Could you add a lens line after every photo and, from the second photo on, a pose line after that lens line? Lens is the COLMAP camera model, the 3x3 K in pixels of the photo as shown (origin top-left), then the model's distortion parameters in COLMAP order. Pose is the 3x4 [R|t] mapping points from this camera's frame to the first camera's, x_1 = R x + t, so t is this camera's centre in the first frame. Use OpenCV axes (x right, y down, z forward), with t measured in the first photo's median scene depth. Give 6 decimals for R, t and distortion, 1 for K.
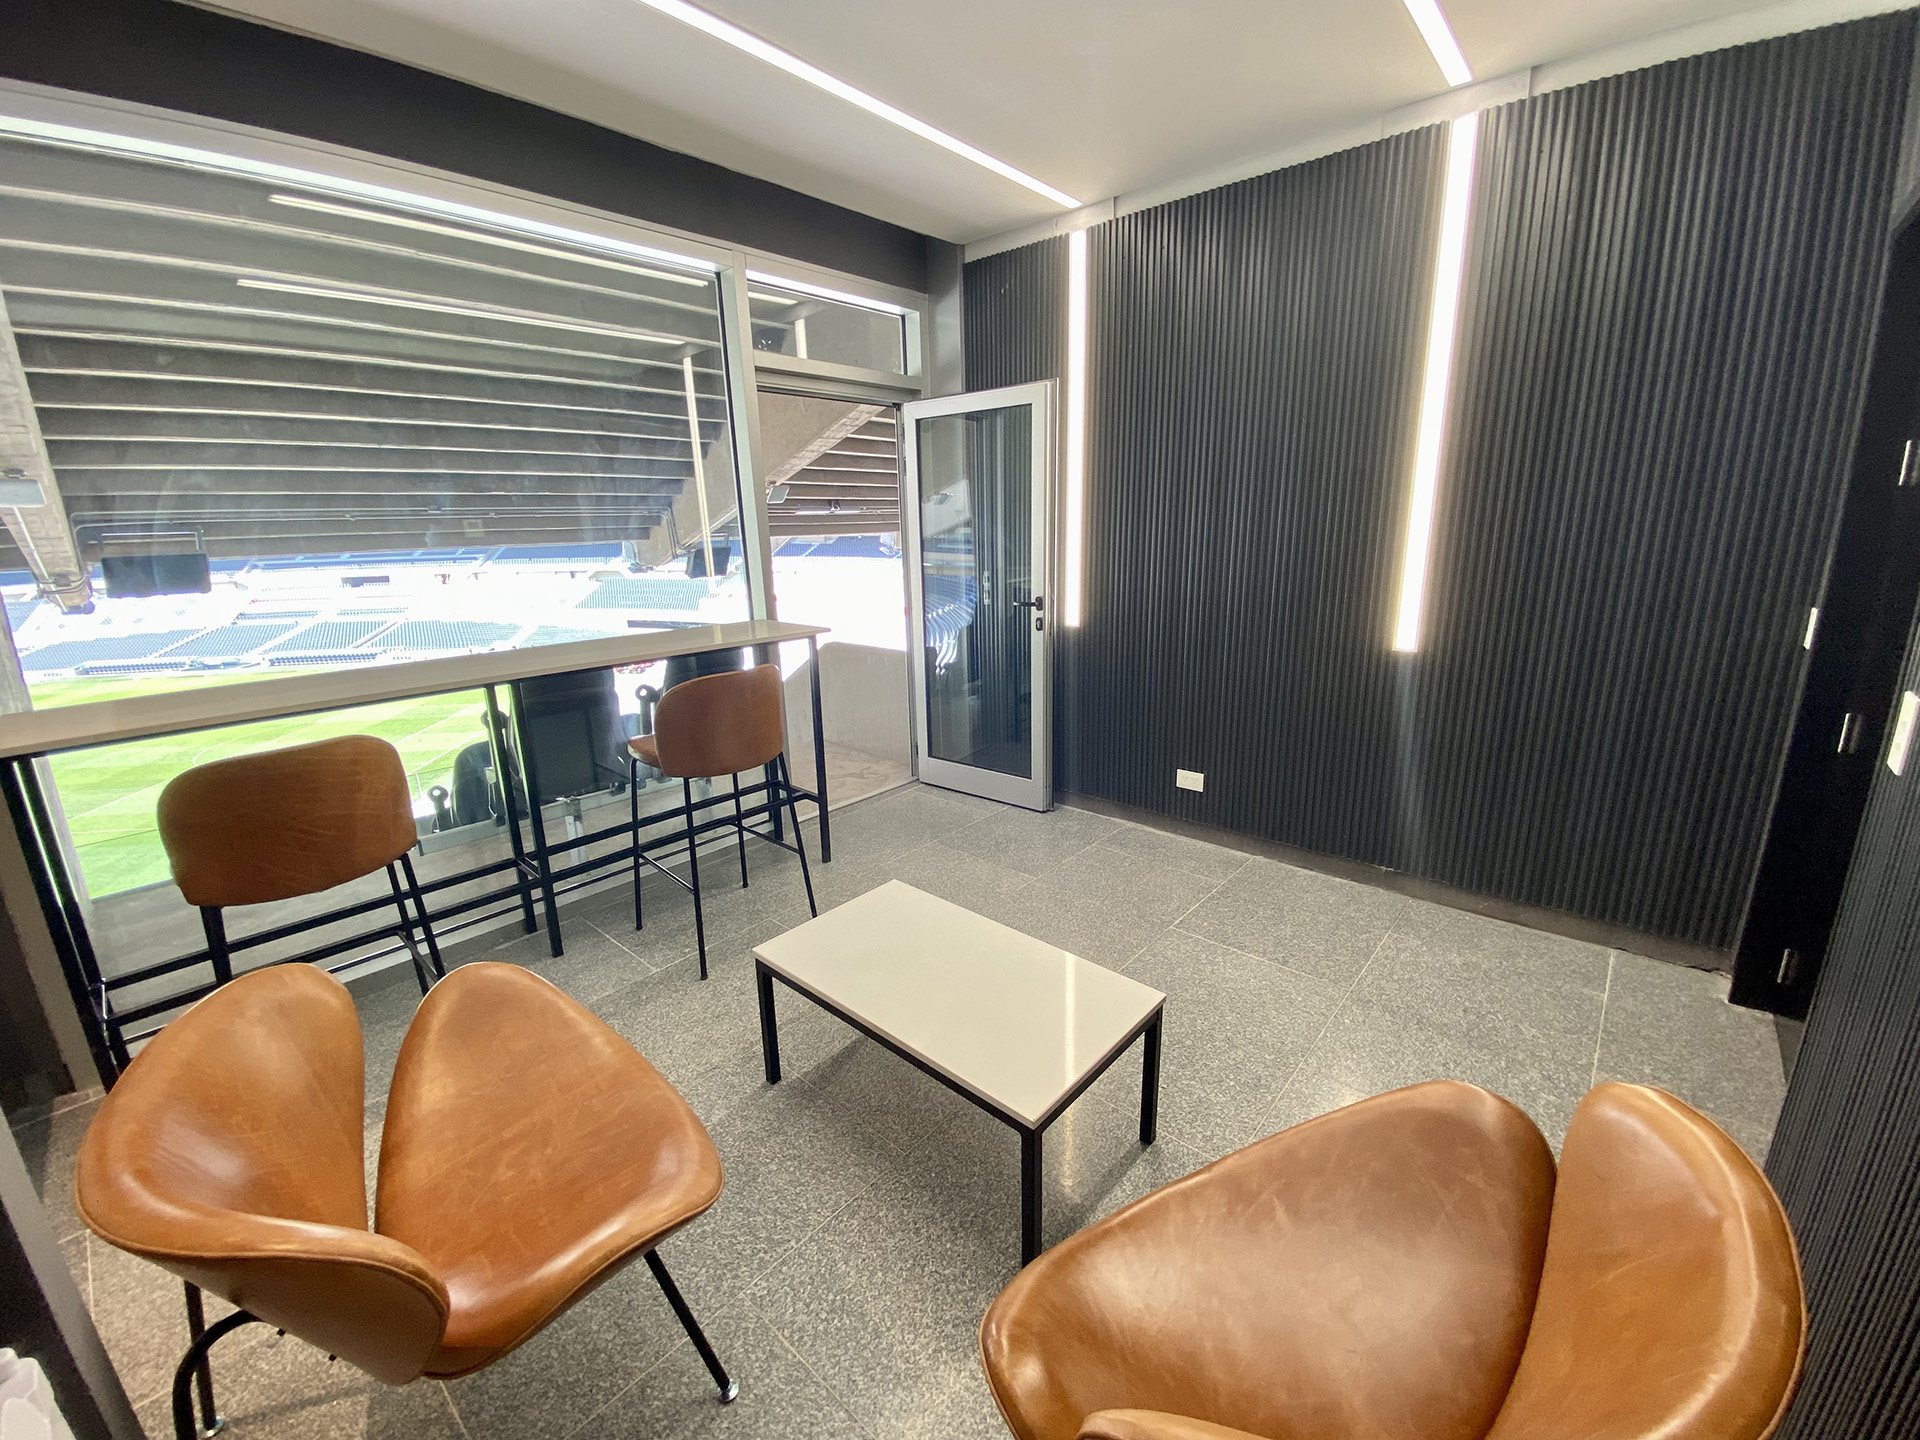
lens RADIAL K [[779.2, 0, 960.0], [0, 779.2, 720.0], [0, 0, 1]] dist [0.023613, -0.020271]
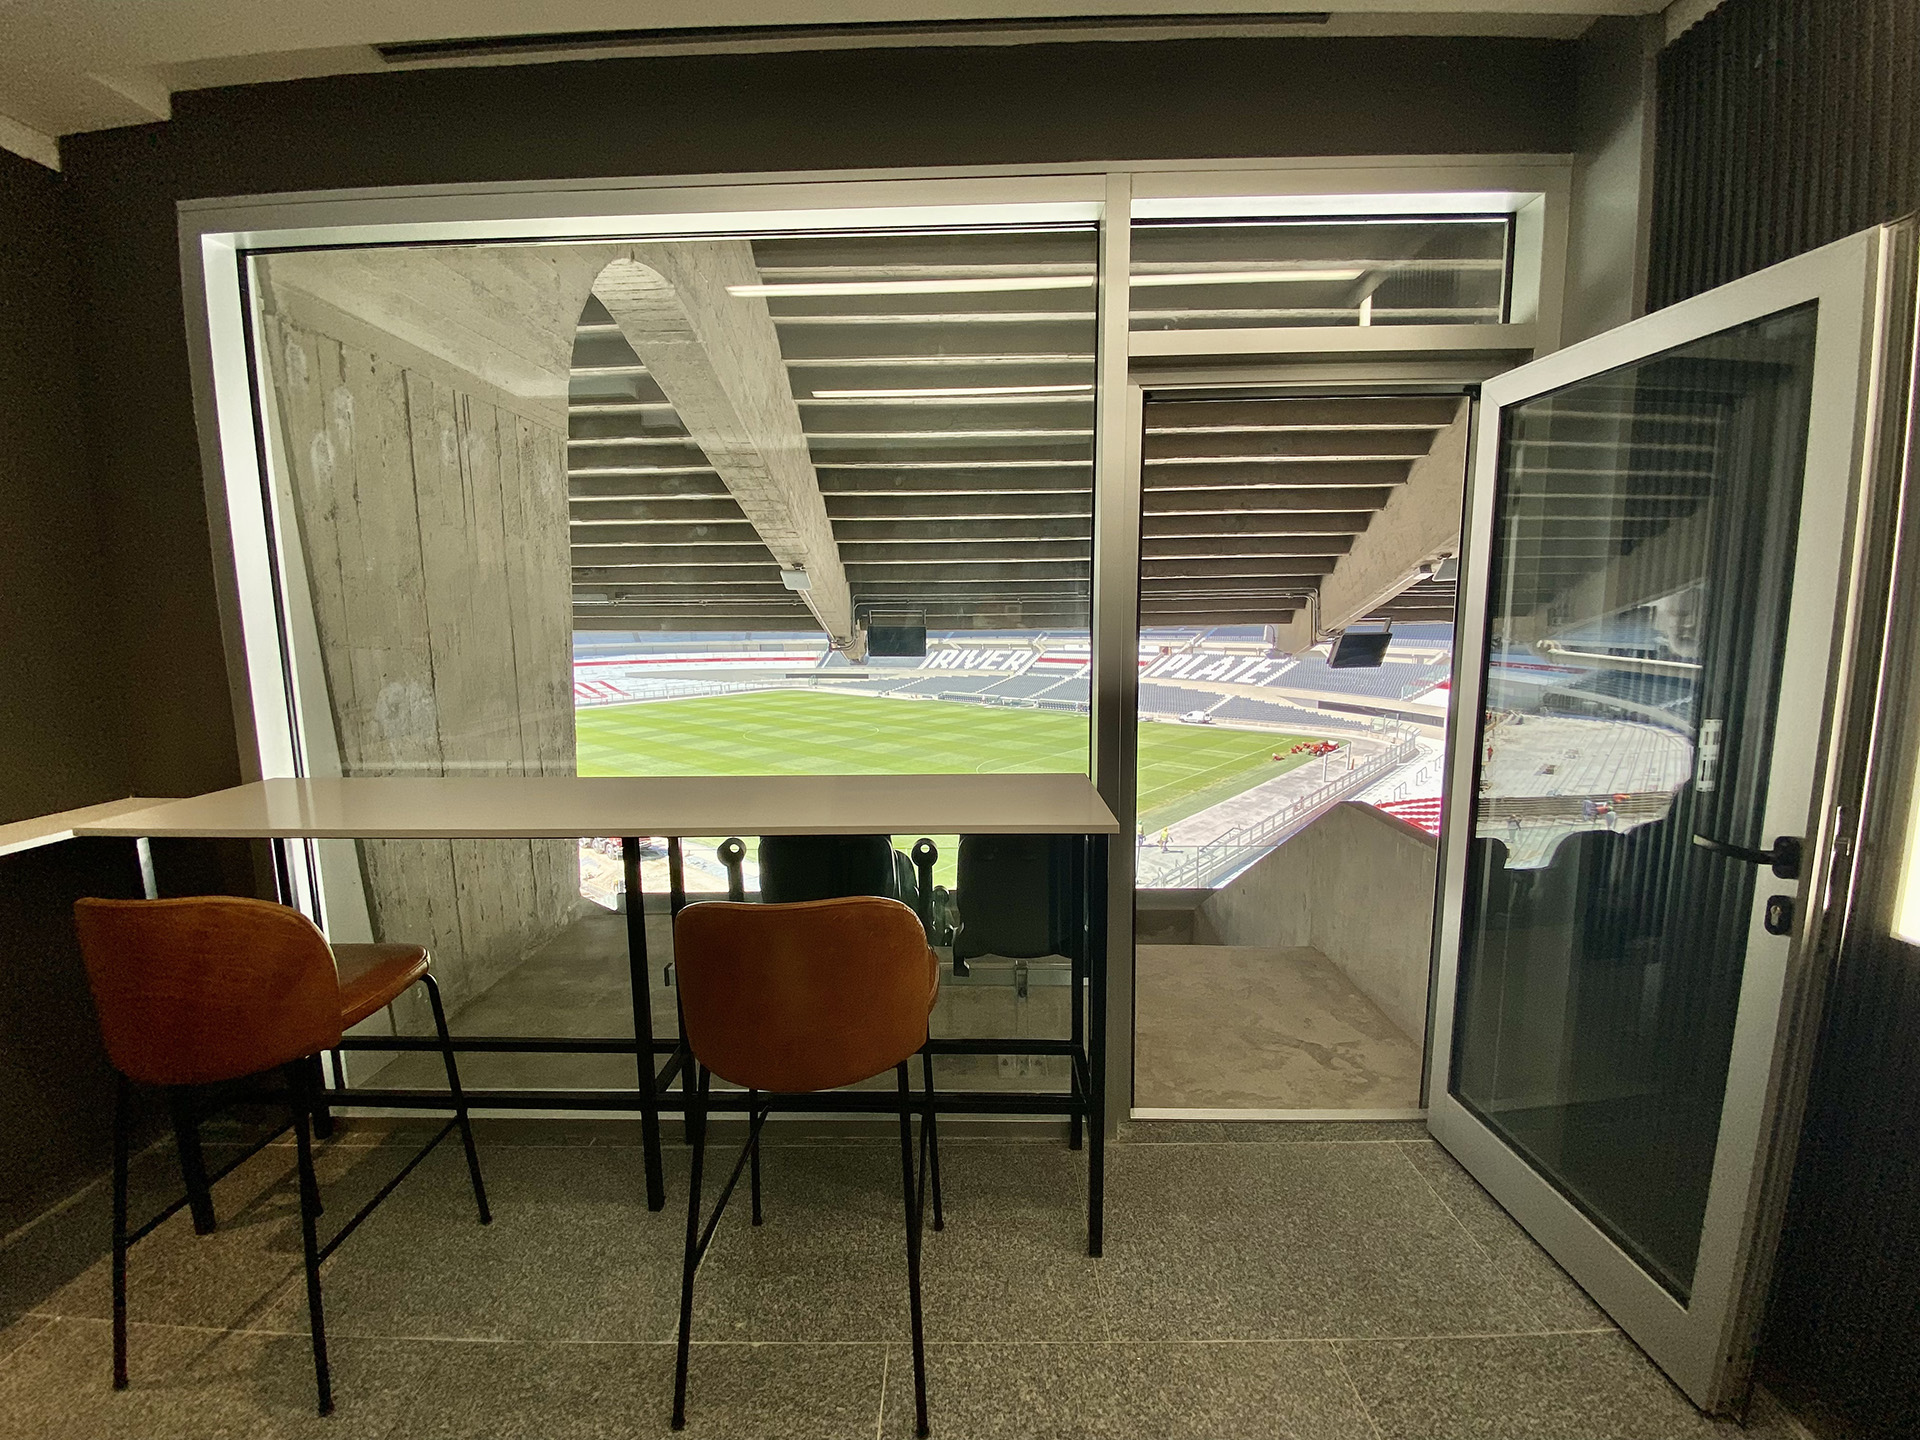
lens RADIAL K [[772.6, 0, 960.0], [0, 772.6, 720.0], [0, 0, 1]] dist [-0.000707, -0.012945]
pose [[0.654796, 0.118357, -0.746481, 0.098978], [-0.189942, 0.981734, -0.010956, -0.128677], [0.731549, 0.148963, 0.665316, 0.471236]]
